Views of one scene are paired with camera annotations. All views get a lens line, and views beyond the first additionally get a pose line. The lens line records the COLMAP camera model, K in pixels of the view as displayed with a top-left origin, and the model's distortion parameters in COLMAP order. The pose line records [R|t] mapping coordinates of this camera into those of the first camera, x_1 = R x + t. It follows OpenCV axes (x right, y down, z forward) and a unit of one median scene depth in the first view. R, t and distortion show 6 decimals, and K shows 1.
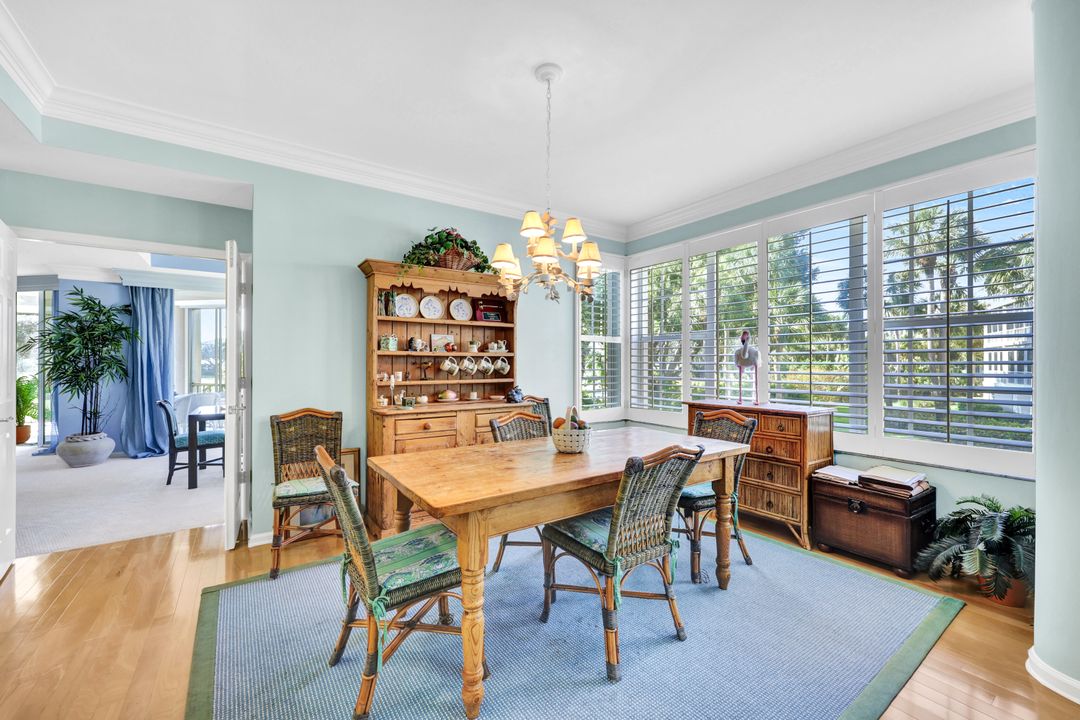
lens RADIAL K [[434.5, 0, 541.9], [0, 434.5, 354.1], [0, 0, 1]] dist [0.003565, -0.000237]
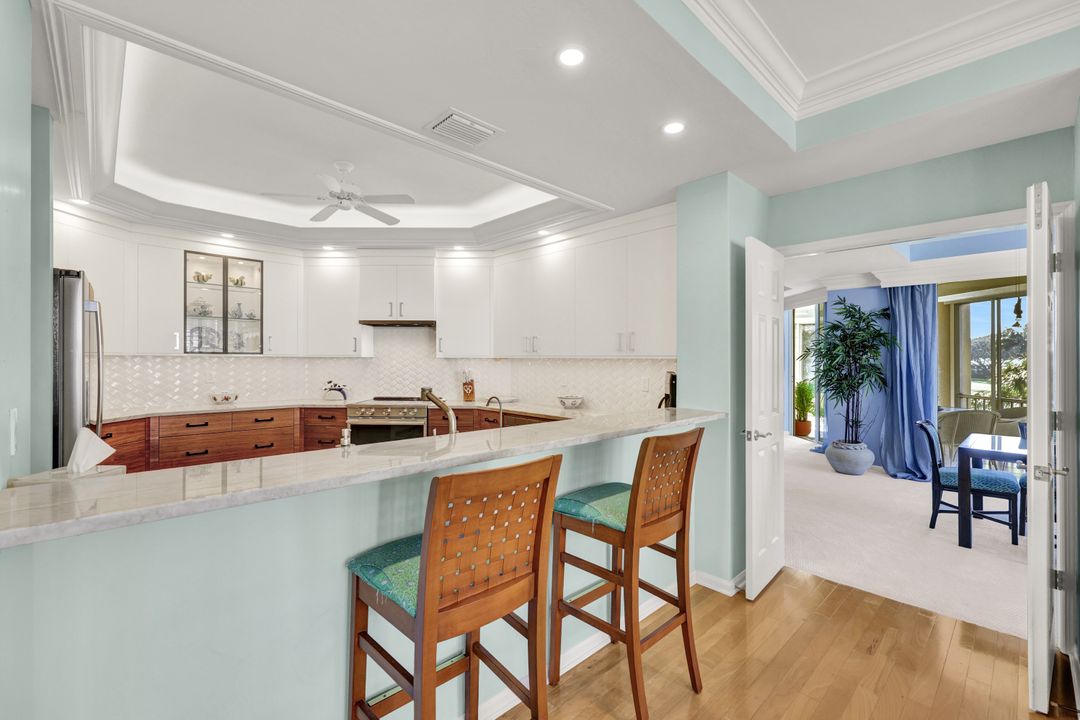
lens RADIAL K [[458.9, 0, 539.7], [0, 458.9, 357.7], [0, 0, 1]] dist [0.011501, 0.000720]
pose [[0.158984, 0.002928, -0.987277, -0.107266], [0.009006, 0.999950, 0.004416, -0.020843], [0.987240, -0.009593, 0.158950, 0.127237]]
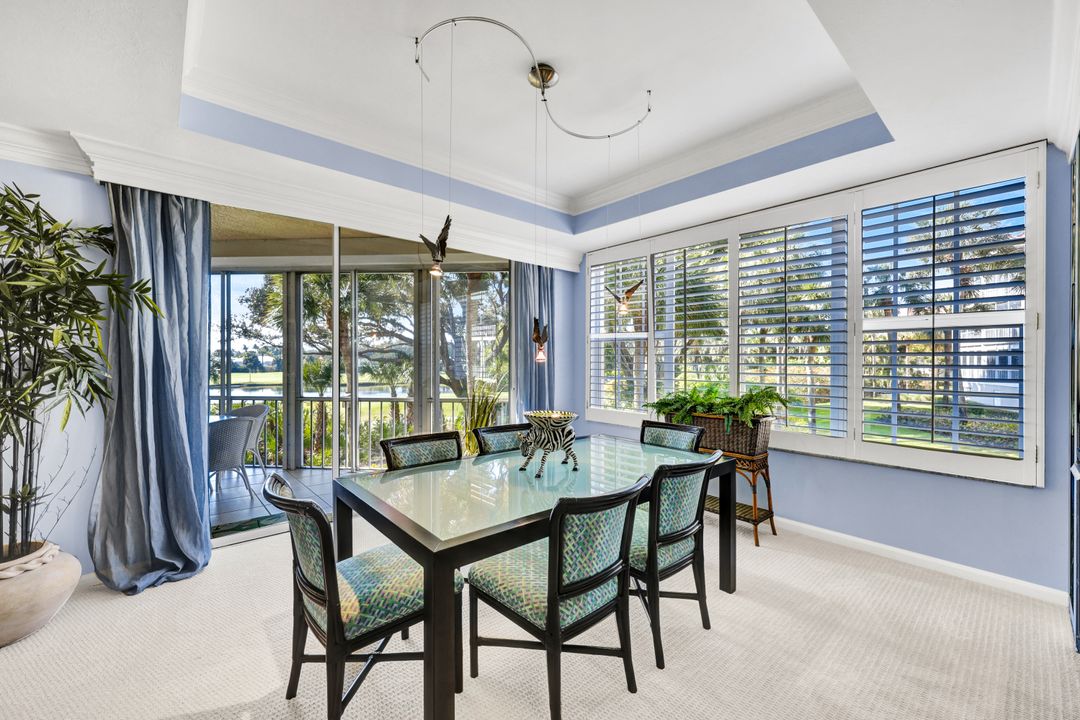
lens RADIAL K [[434.5, 0, 538.5], [0, 434.5, 359.5], [0, 0, 1]] dist [0.003565, -0.000237]
pose [[0.994675, 0.008483, 0.102712, -0.609754], [-0.009843, 0.999870, 0.012733, 0.006202], [-0.102591, -0.013676, 0.994630, 0.566079]]
